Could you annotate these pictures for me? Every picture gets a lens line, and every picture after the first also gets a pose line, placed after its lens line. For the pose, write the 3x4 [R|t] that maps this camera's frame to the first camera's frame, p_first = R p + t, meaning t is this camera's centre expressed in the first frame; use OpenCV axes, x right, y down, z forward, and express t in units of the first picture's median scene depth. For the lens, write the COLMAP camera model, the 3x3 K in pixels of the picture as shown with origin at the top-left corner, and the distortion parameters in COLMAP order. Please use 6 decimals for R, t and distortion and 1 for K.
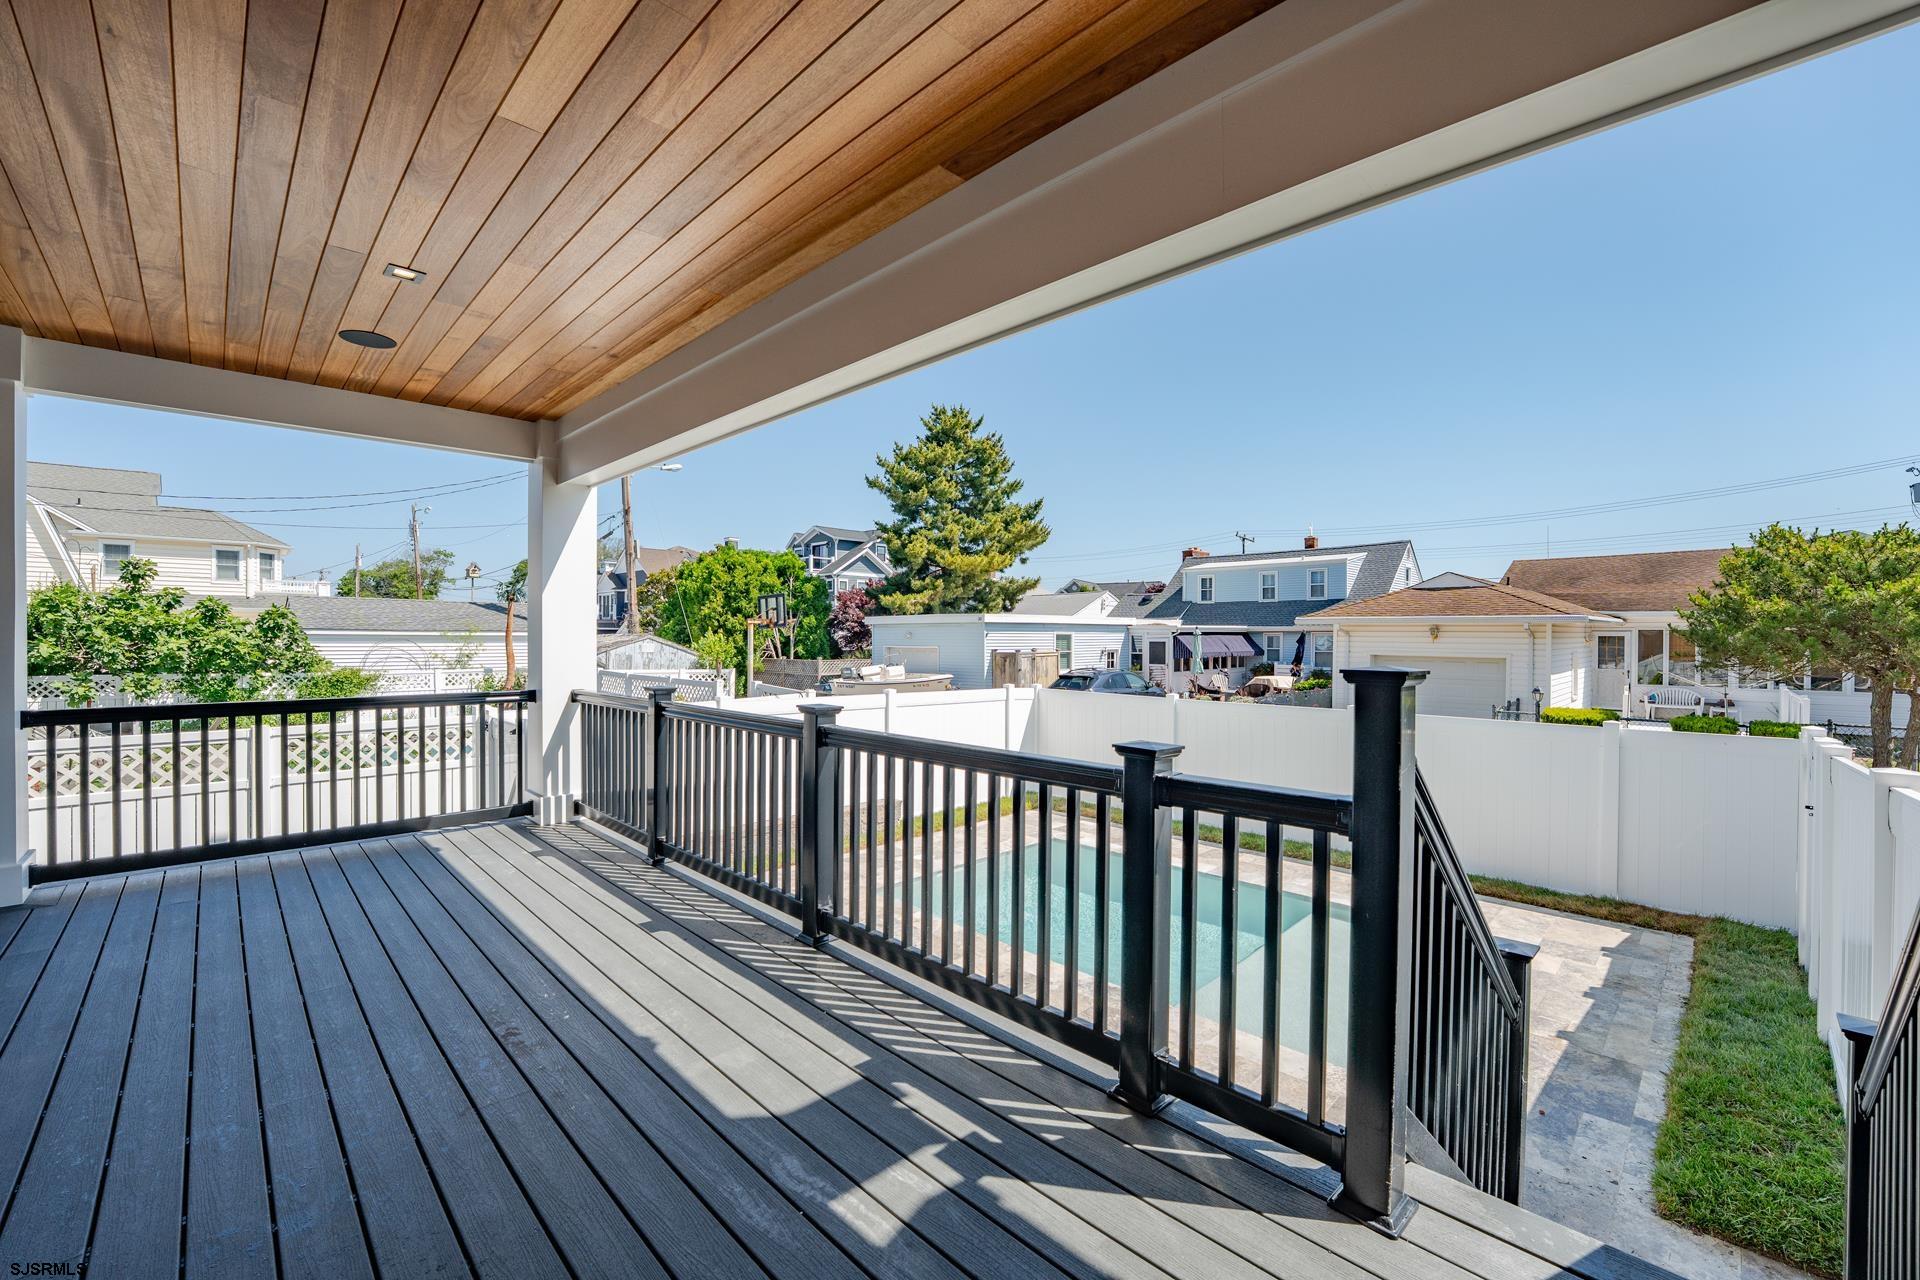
lens RADIAL K [[779.7, 0, 963.1], [0, 779.7, 639.0], [0, 0, 1]] dist [-0.033397, 0.005751]
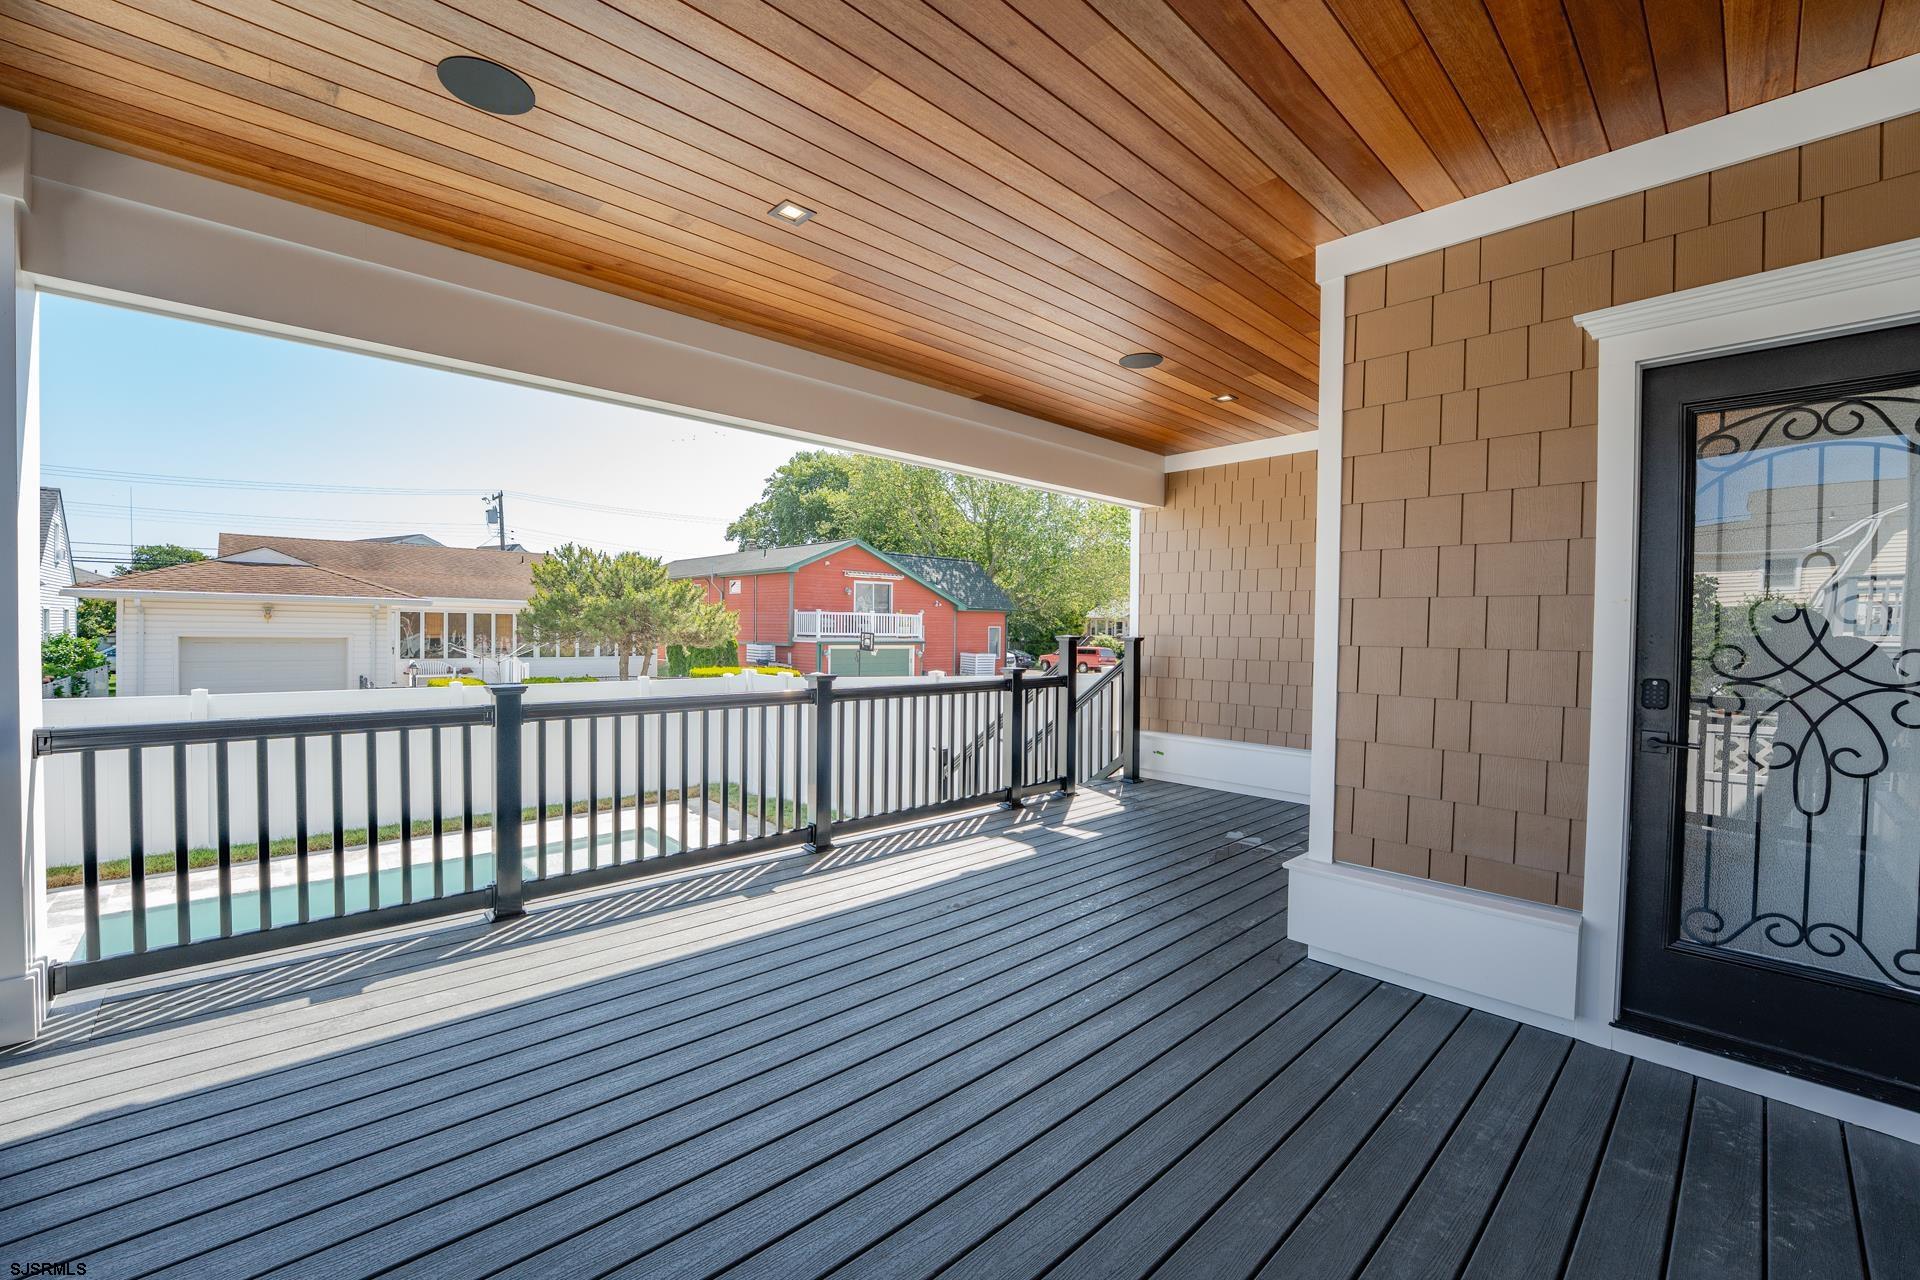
lens RADIAL K [[775.8, 0, 965.6], [0, 775.8, 646.7], [0, 0, 1]] dist [-0.026208, 0.000338]
pose [[0.020372, -0.026802, 0.999433, -0.167192], [-0.011148, 0.999572, 0.027033, -0.000183], [-0.999730, -0.011692, 0.020065, 0.079892]]
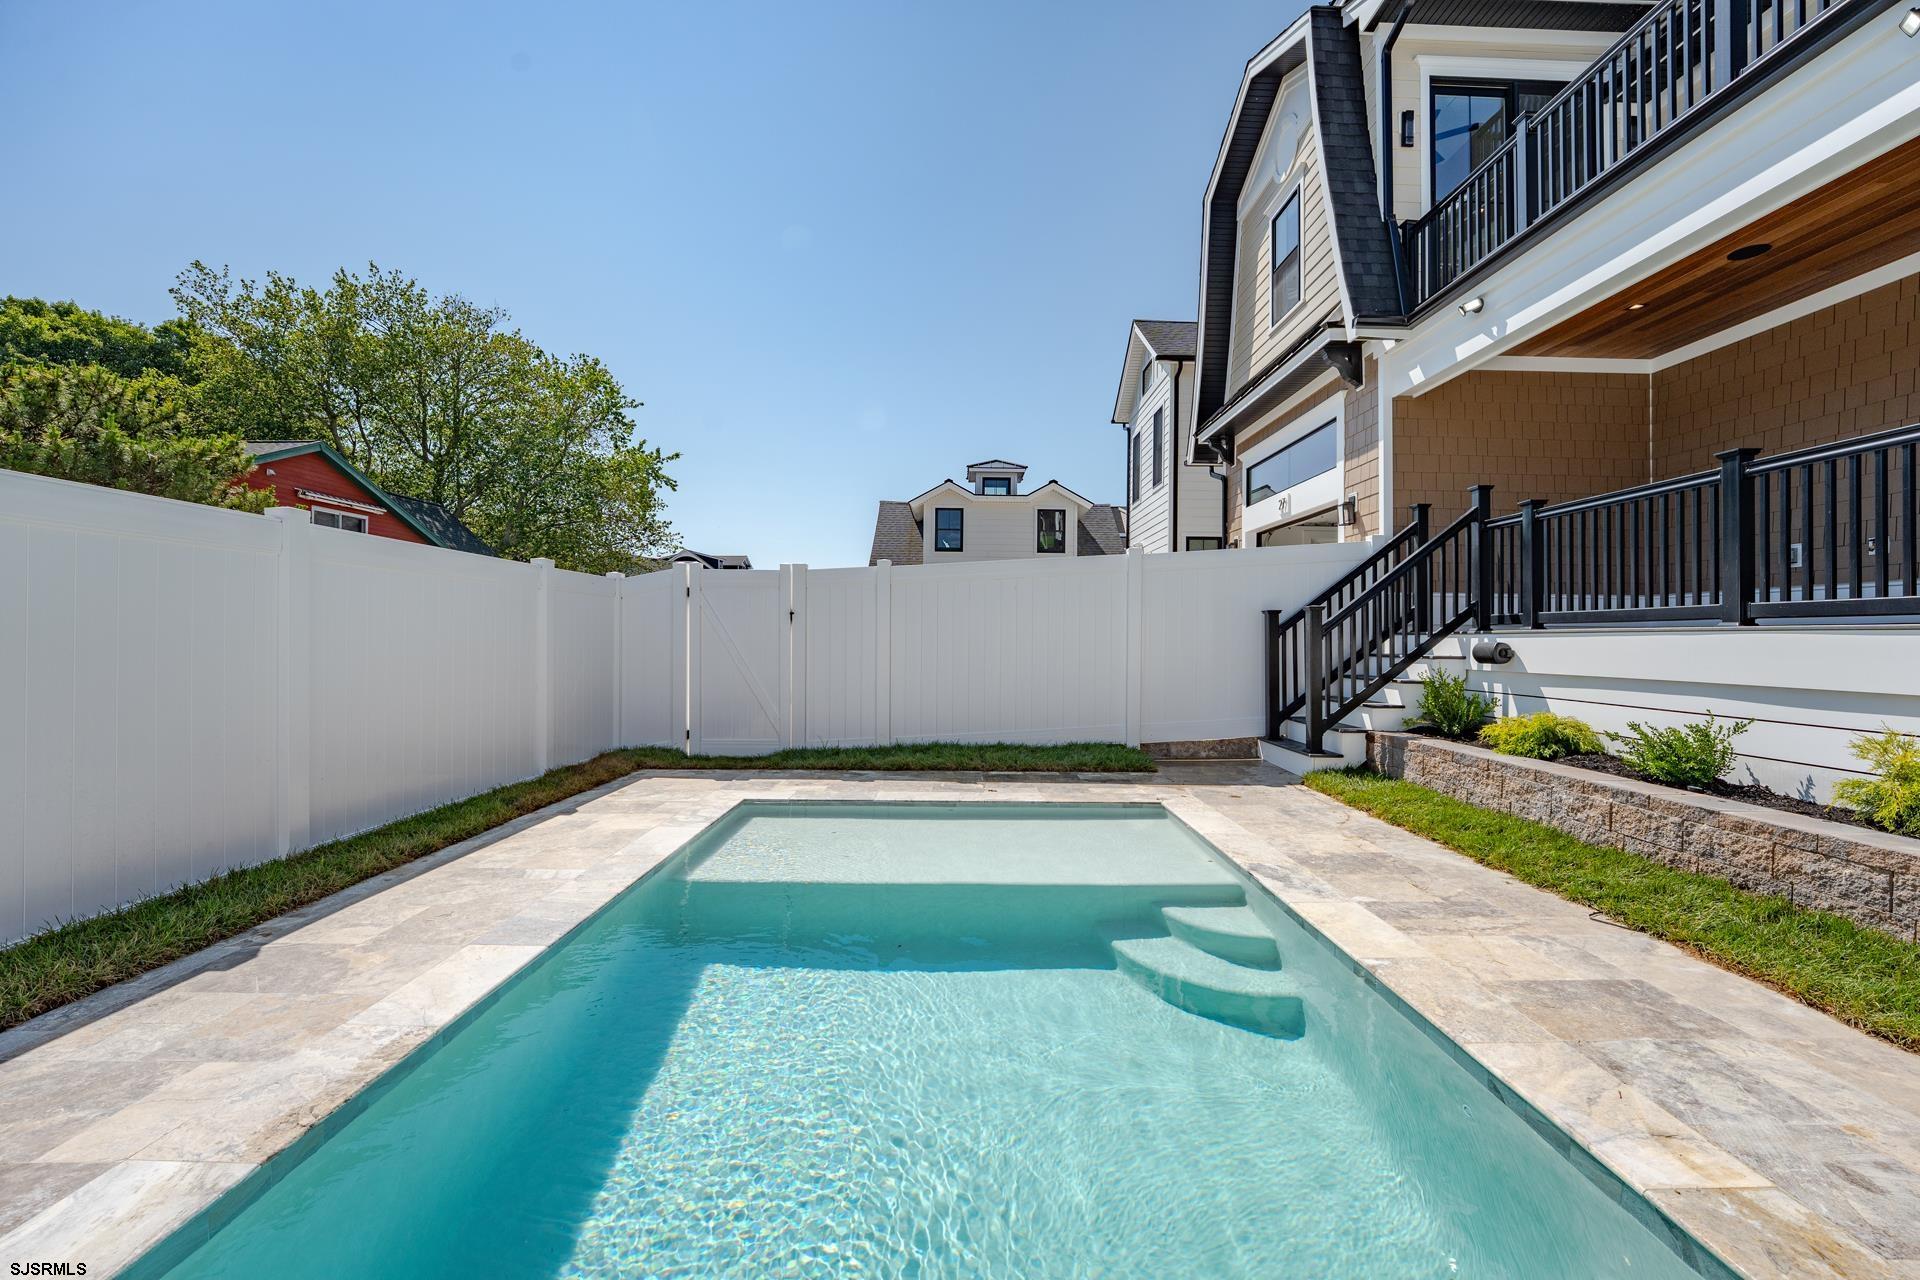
lens RADIAL K [[779.7, 0, 963.1], [0, 779.7, 639.0], [0, 0, 1]] dist [-0.033397, 0.005751]
pose [[-0.715886, -0.010227, 0.698142, -0.014796], [-0.009823, 0.999941, 0.004576, 0.045897], [-0.698148, -0.003582, -0.715945, 0.315206]]
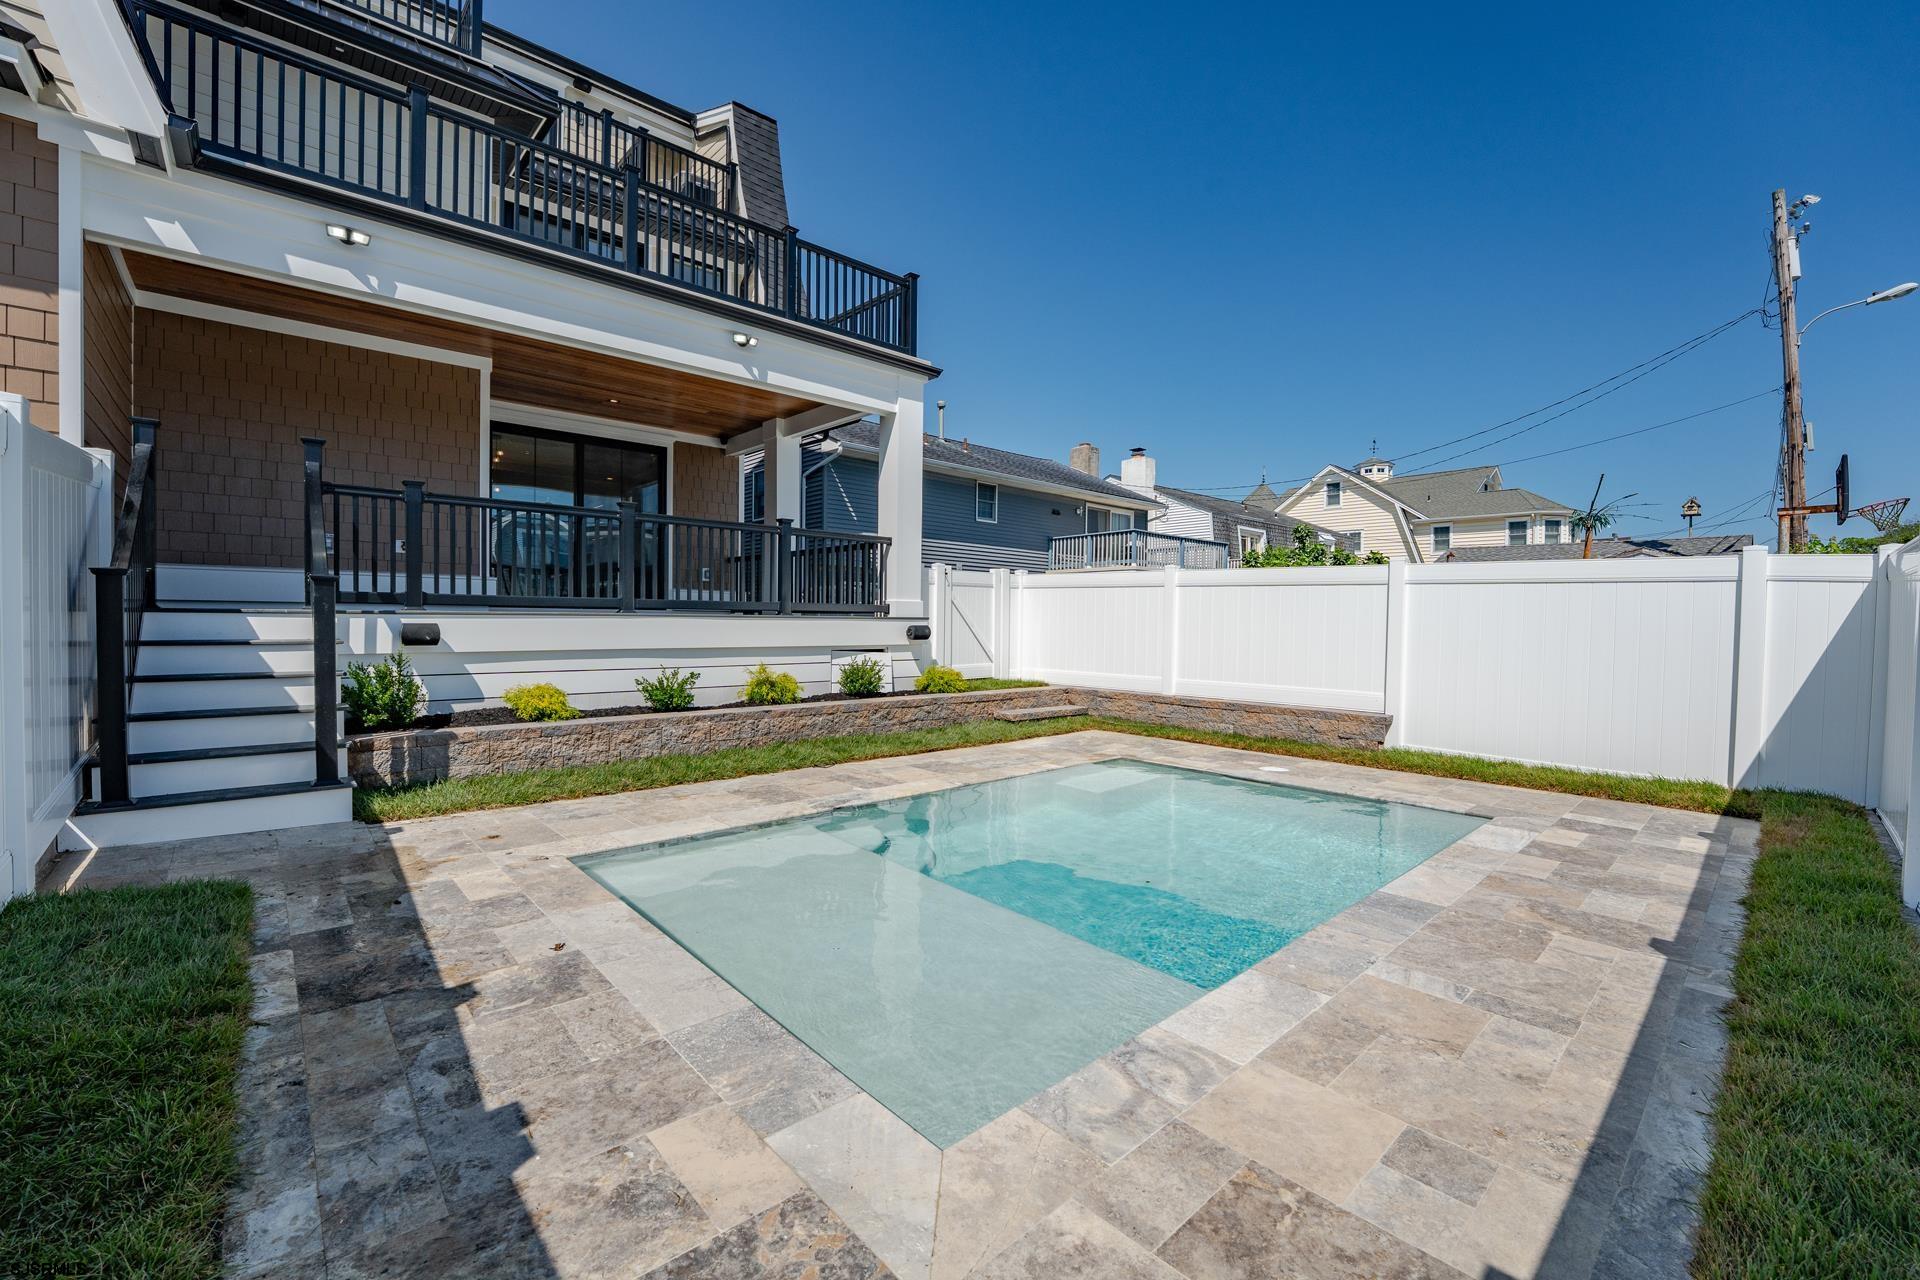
lens RADIAL K [[789.5, 0, 965.7], [0, 789.5, 639.5], [0, 0, 1]] dist [-0.031493, 0.004385]
pose [[-0.033847, 0.021615, -0.999193, 0.212324], [-0.014142, 0.999656, 0.022104, 0.044057], [0.999327, 0.014879, -0.033530, 0.221909]]
